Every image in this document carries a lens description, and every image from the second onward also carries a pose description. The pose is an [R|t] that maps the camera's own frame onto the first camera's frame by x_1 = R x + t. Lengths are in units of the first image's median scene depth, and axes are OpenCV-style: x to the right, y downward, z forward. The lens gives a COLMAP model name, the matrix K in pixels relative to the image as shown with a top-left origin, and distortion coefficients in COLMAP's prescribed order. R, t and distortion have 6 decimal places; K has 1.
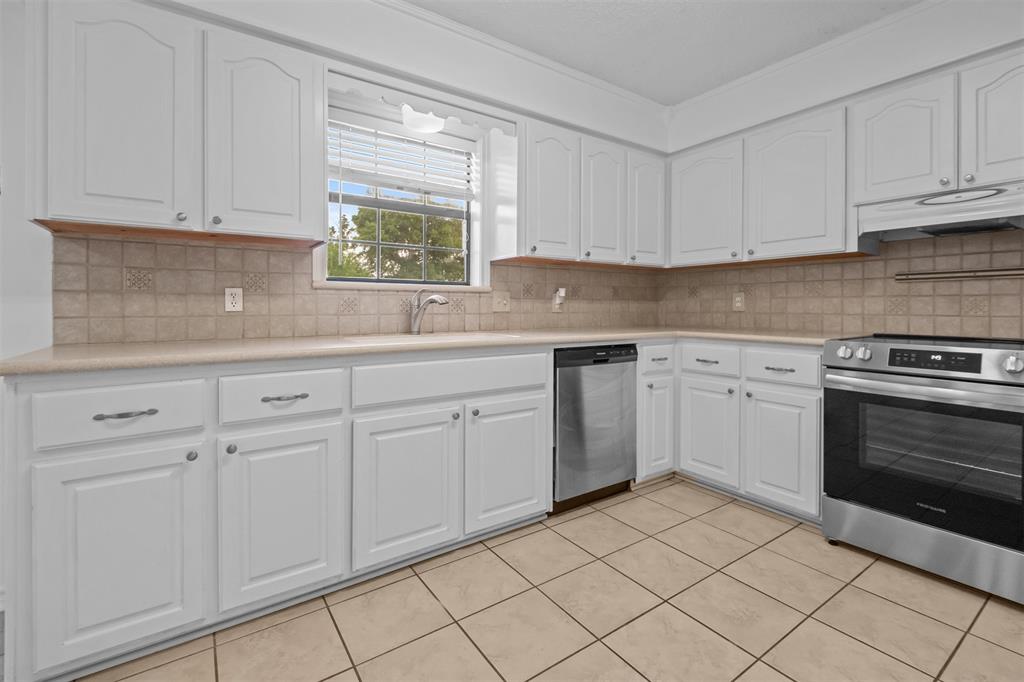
lens RADIAL K [[459.4, 0, 522.7], [0, 459.4, 308.9], [0, 0, 1]] dist [0.005027, -0.004243]
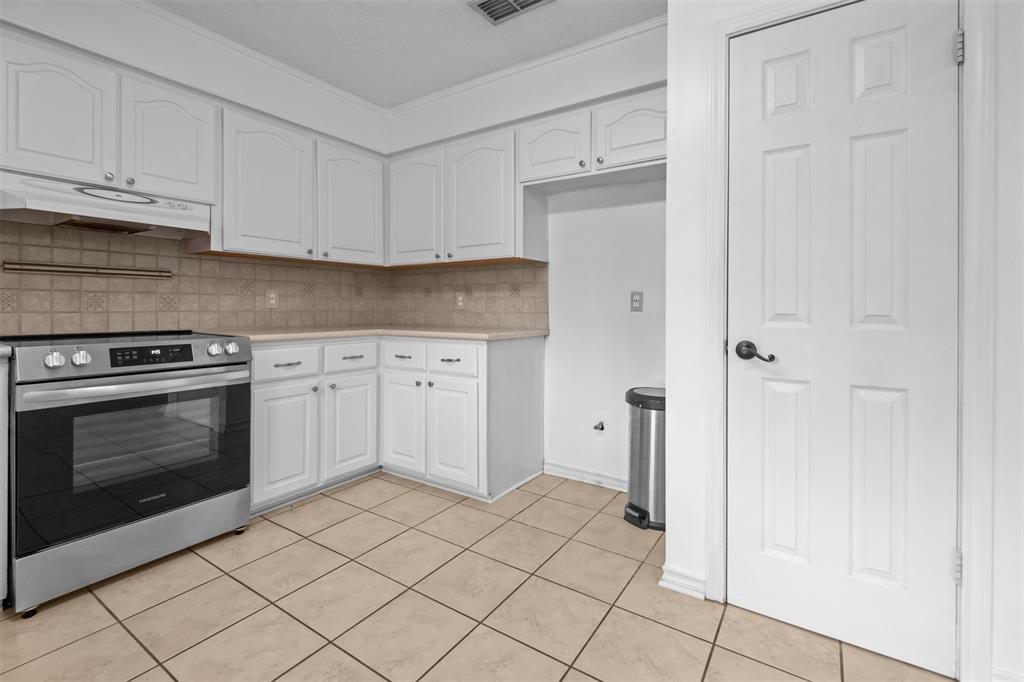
lens RADIAL K [[459.4, 0, 513.6], [0, 459.4, 306.5], [0, 0, 1]] dist [0.005027, -0.004243]
pose [[-0.364295, -0.003806, 0.931276, -0.293135], [-0.003490, 0.999990, 0.002721, -0.002504], [-0.931277, -0.002259, -0.364305, 0.497527]]
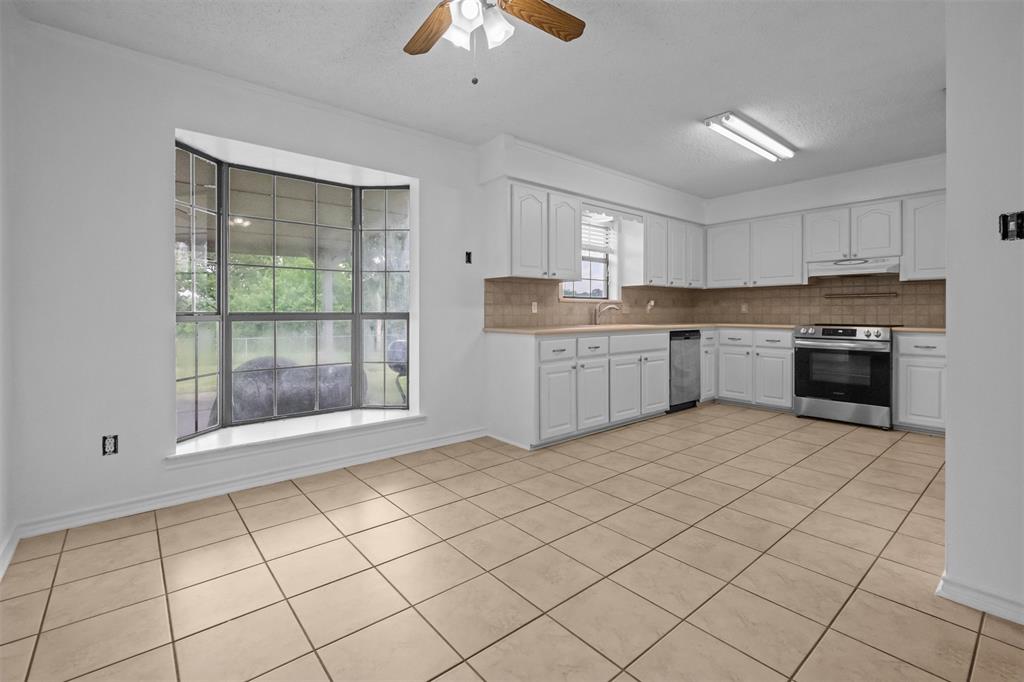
lens RADIAL K [[459.4, 0, 519.2], [0, 459.4, 312.8], [0, 0, 1]] dist [0.005027, -0.004243]
pose [[0.995709, -0.001791, 0.092524, -0.812367], [0.002014, 0.999995, -0.002323, 0.007876], [-0.092519, 0.002500, 0.995708, -1.010610]]
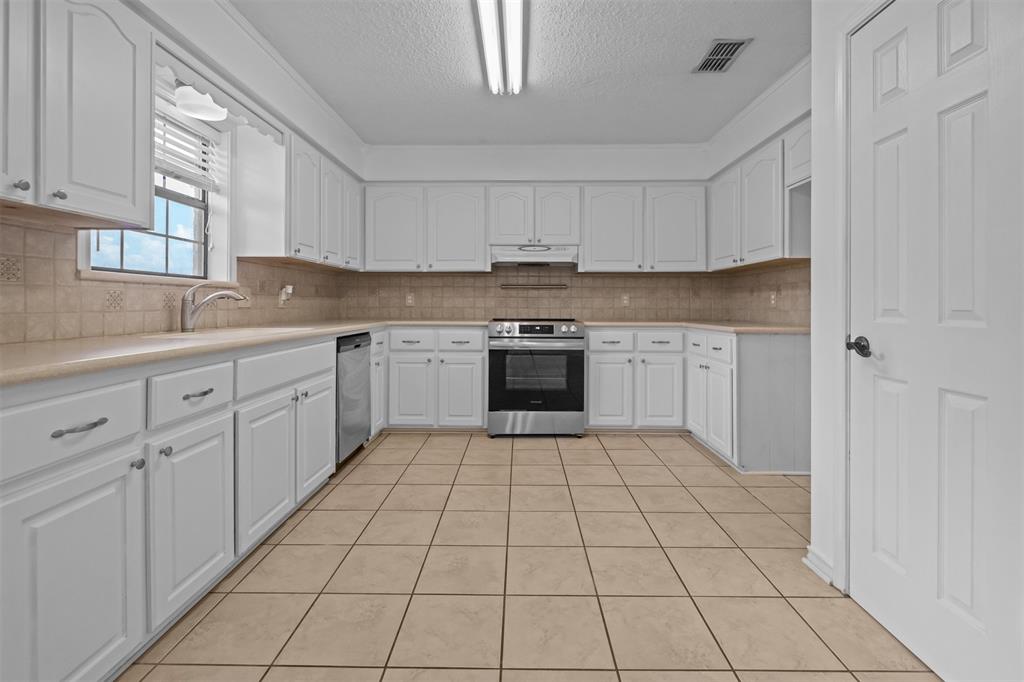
lens RADIAL K [[459.4, 0, 515.5], [0, 459.4, 303.9], [0, 0, 1]] dist [0.005027, -0.004243]
pose [[0.584432, 0.000643, 0.811443, -0.653257], [0.001792, 0.999996, -0.002083, 0.002155], [-0.811441, 0.002672, 0.584428, -0.092659]]
